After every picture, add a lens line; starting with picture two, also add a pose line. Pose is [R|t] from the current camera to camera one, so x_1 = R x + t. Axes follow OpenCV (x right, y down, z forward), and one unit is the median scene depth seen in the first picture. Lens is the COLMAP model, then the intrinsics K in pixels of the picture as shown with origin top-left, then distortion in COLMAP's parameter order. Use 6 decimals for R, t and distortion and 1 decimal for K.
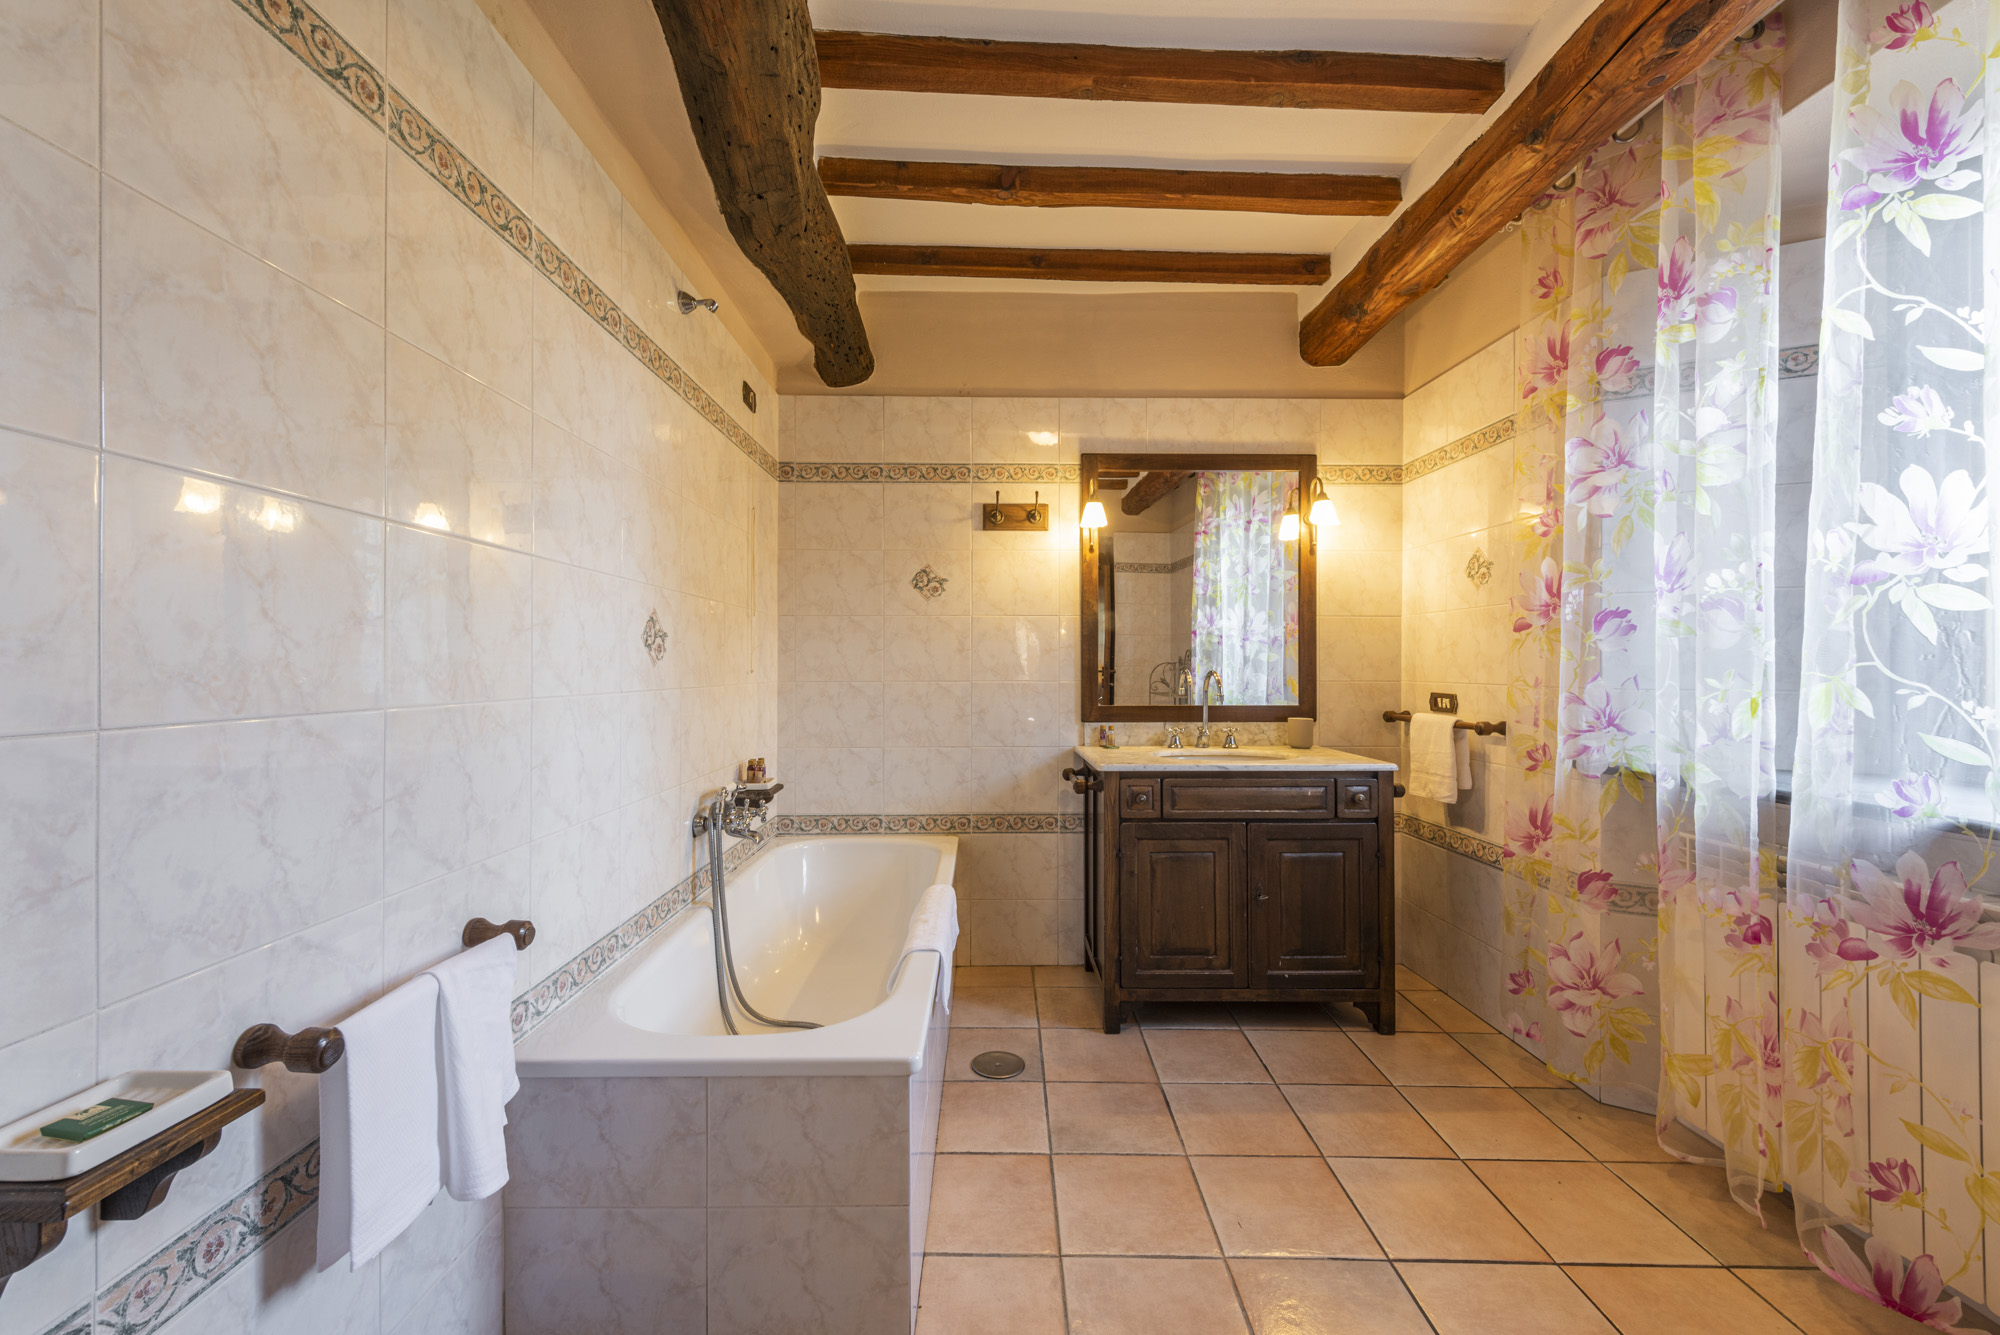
lens RADIAL K [[773.7, 0, 1000.0], [0, 773.7, 667.5], [0, 0, 1]] dist [0.016414, -0.004996]
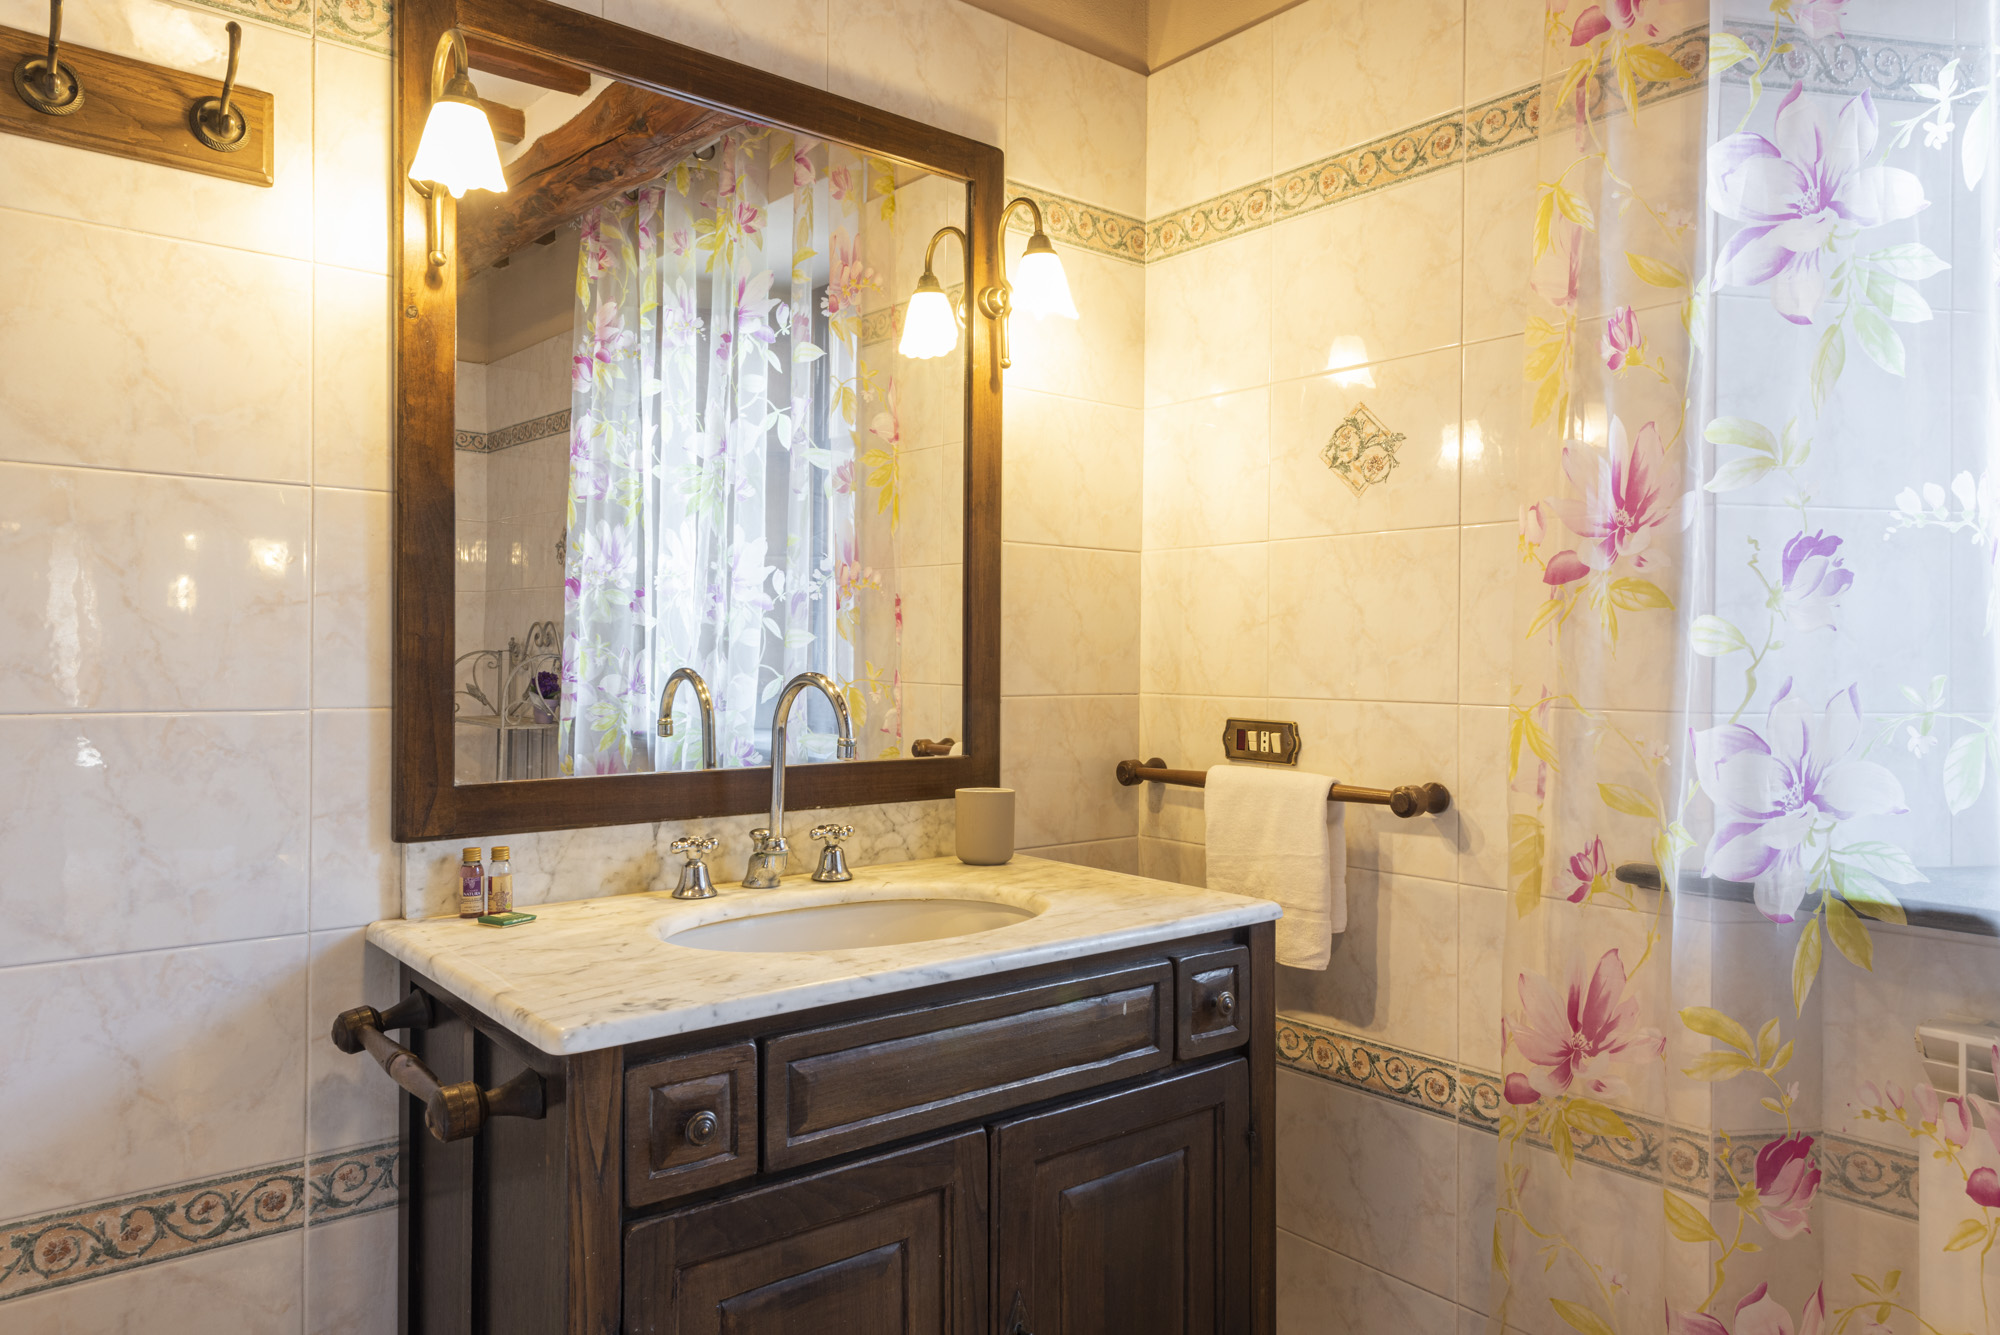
lens RADIAL K [[1311.3, 0, 1001.9], [0, 1311.3, 662.4], [0, 0, 1]] dist [0.034490, -0.040690]
pose [[0.795402, 0.002556, 0.606077, -0.019447], [-0.003286, 0.999995, 0.000096, -0.000715], [-0.606073, -0.002068, 0.795406, 0.465562]]
